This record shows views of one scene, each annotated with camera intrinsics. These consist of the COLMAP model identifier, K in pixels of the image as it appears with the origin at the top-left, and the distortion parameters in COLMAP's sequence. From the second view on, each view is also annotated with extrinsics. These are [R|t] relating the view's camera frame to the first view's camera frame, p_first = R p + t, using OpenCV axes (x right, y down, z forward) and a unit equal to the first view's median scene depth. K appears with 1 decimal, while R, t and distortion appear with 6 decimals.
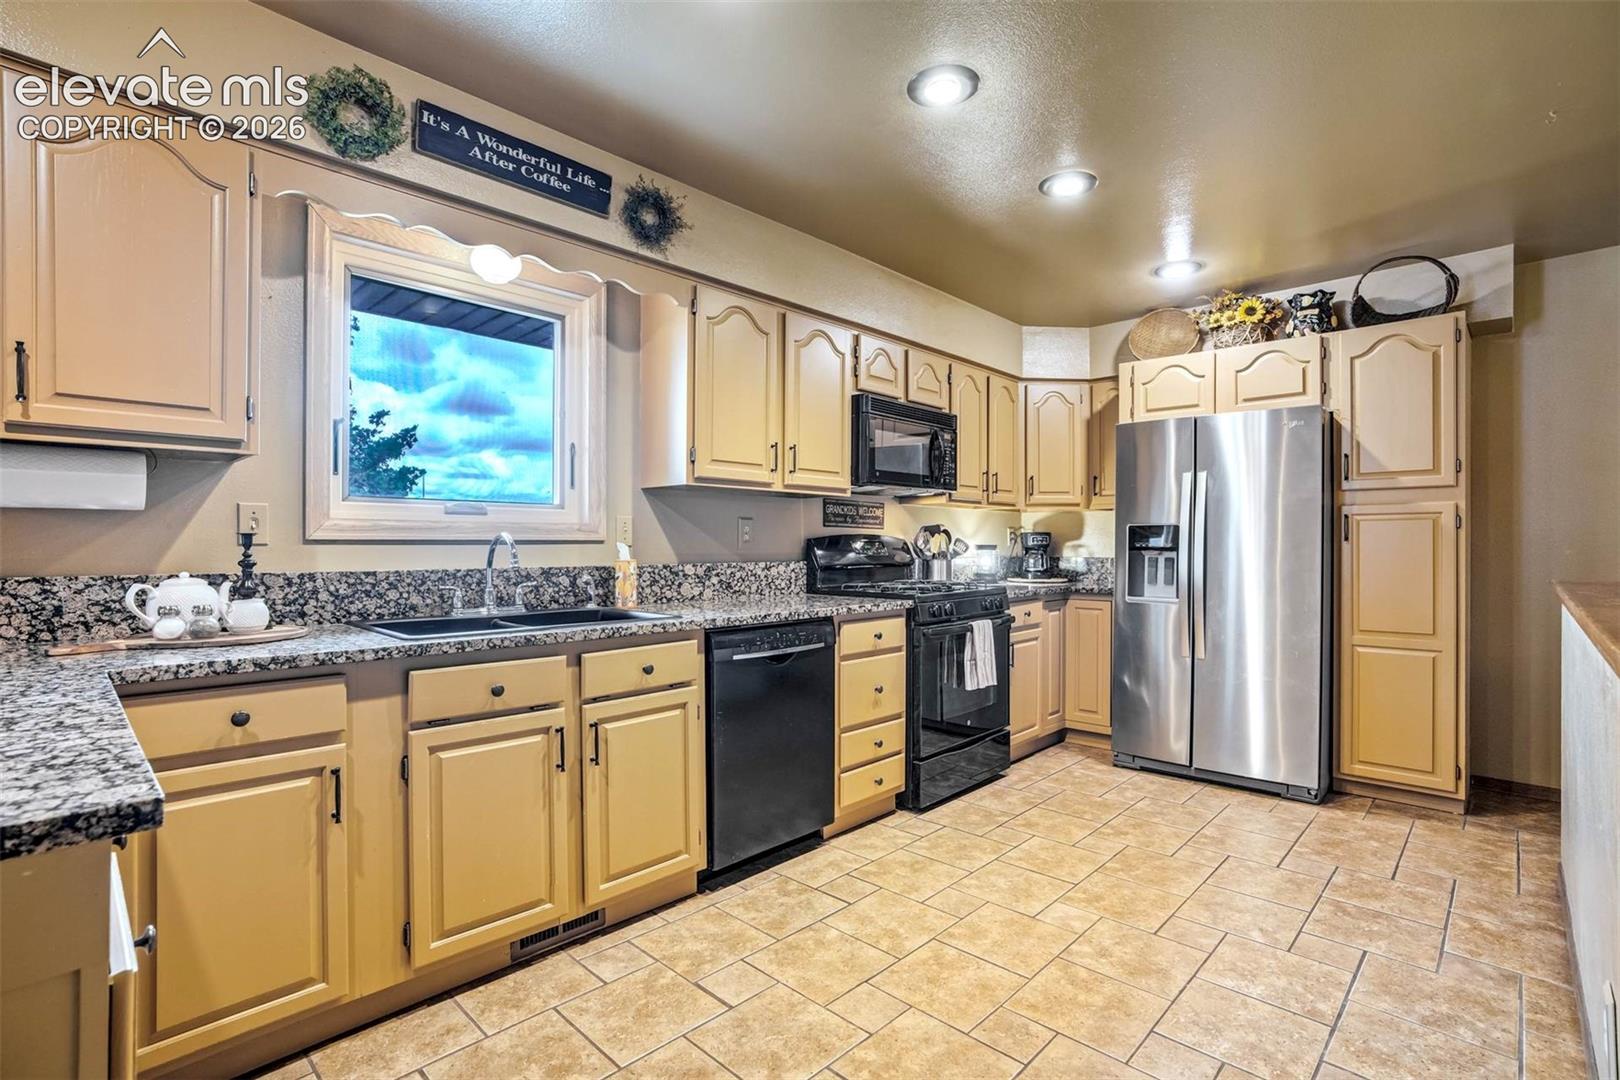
lens RADIAL K [[758.4, 0, 801.4], [0, 758.4, 537.5], [0, 0, 1]] dist [-0.046837, 0.024831]
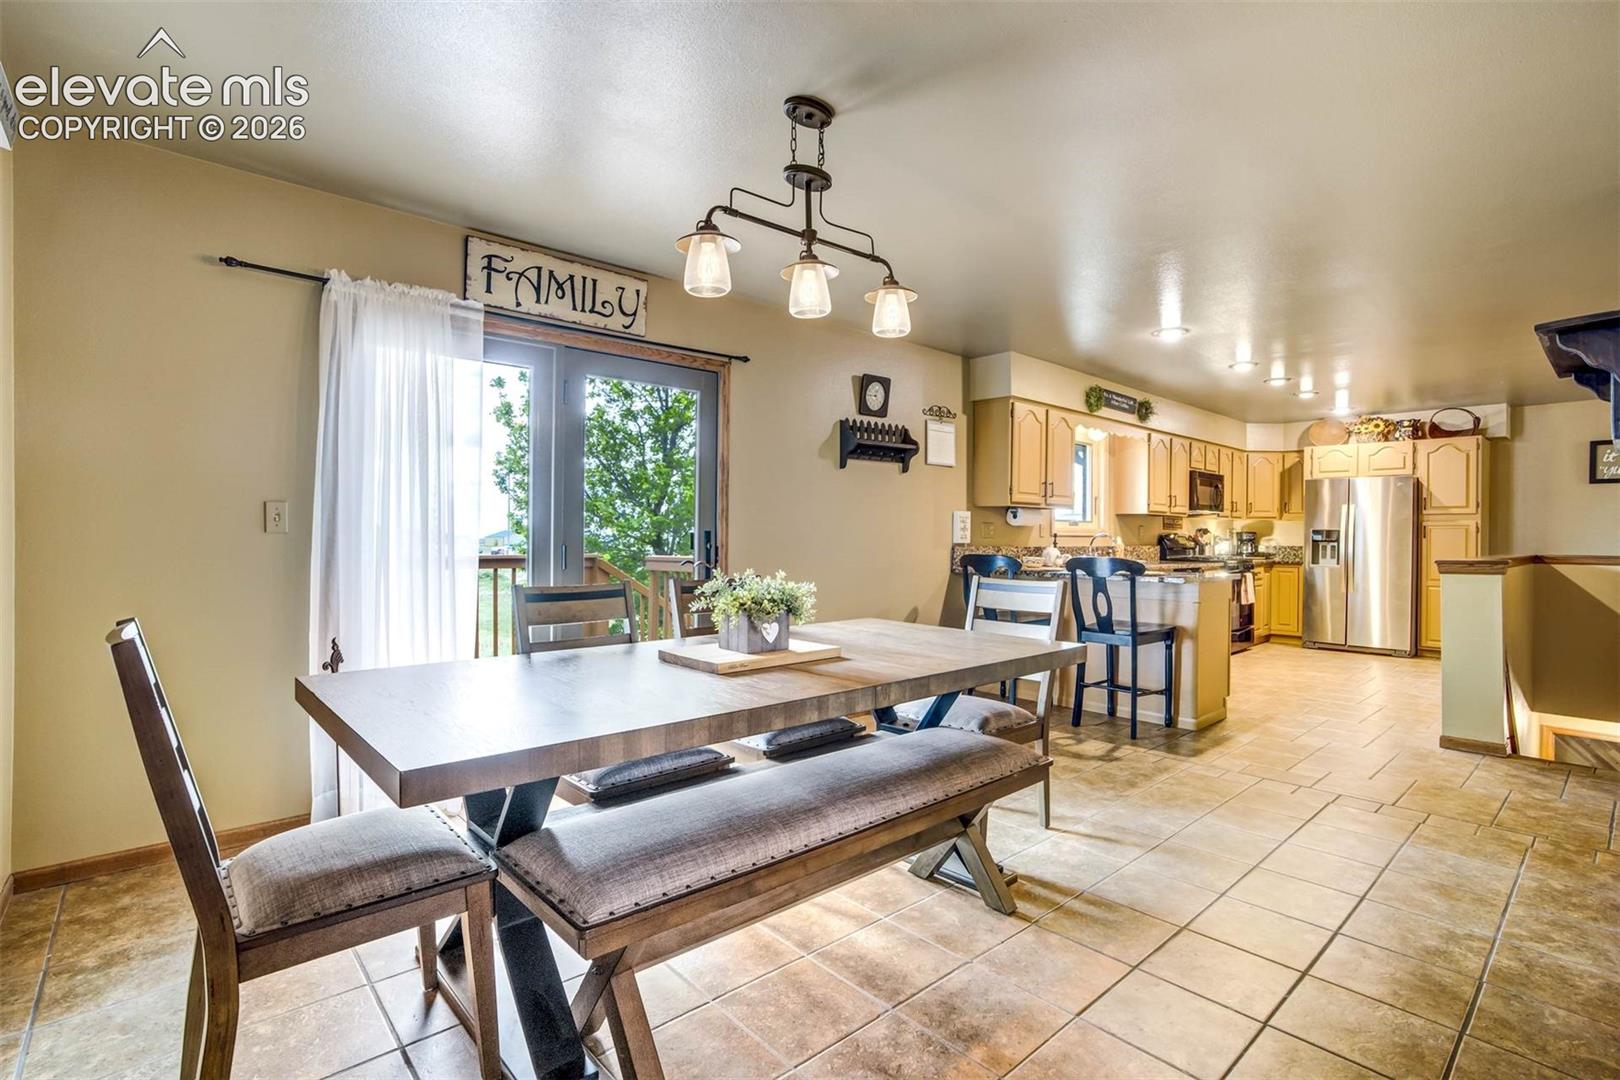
lens RADIAL K [[758.4, 0, 801.4], [0, 758.4, 537.5], [0, 0, 1]] dist [-0.046837, 0.024831]
pose [[0.997548, 0.004056, -0.069873, -0.860251], [-0.003352, 0.999942, 0.010193, -0.011412], [0.069910, -0.009933, 0.997504, -1.191751]]
